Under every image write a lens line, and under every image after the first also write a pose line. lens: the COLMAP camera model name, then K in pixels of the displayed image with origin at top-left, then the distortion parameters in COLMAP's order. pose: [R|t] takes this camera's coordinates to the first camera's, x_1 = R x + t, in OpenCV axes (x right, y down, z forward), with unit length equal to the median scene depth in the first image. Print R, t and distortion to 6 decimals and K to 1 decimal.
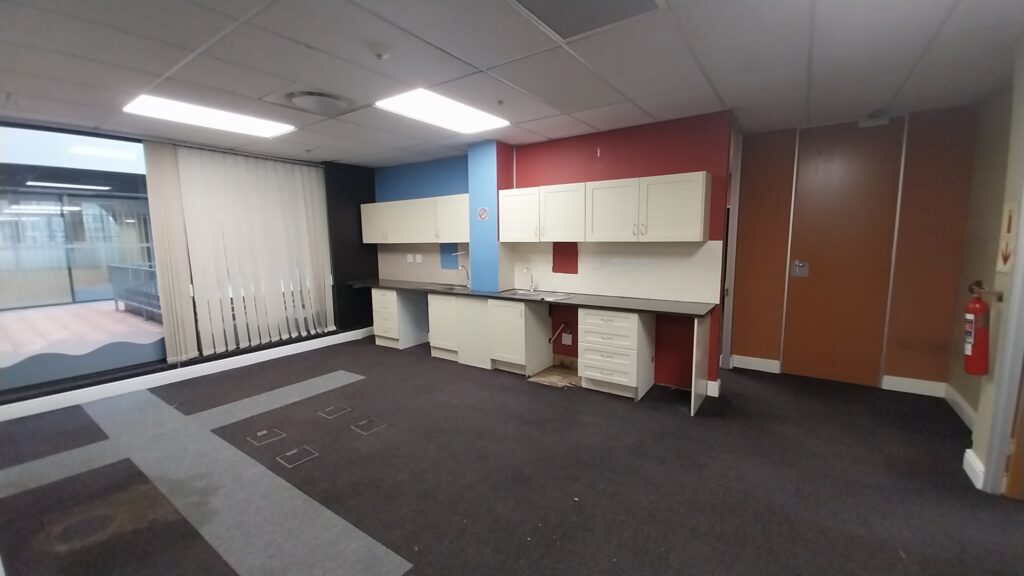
lens RADIAL K [[408.1, 0, 522.4], [0, 408.1, 286.6], [0, 0, 1]] dist [-0.022996, 0.000315]
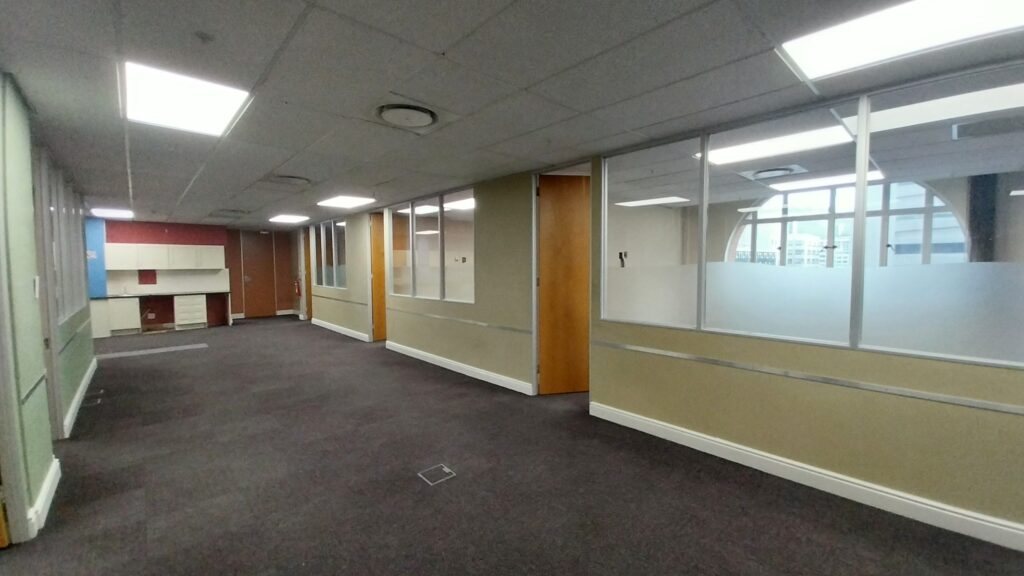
lens RADIAL K [[408.1, 0, 522.0], [0, 408.1, 289.5], [0, 0, 1]] dist [-0.022996, 0.000315]
pose [[0.179762, -0.042817, 0.982778, -1.559335], [0.124735, 0.991980, 0.020402, 0.190392], [-0.975770, 0.118919, 0.183661, -1.244250]]
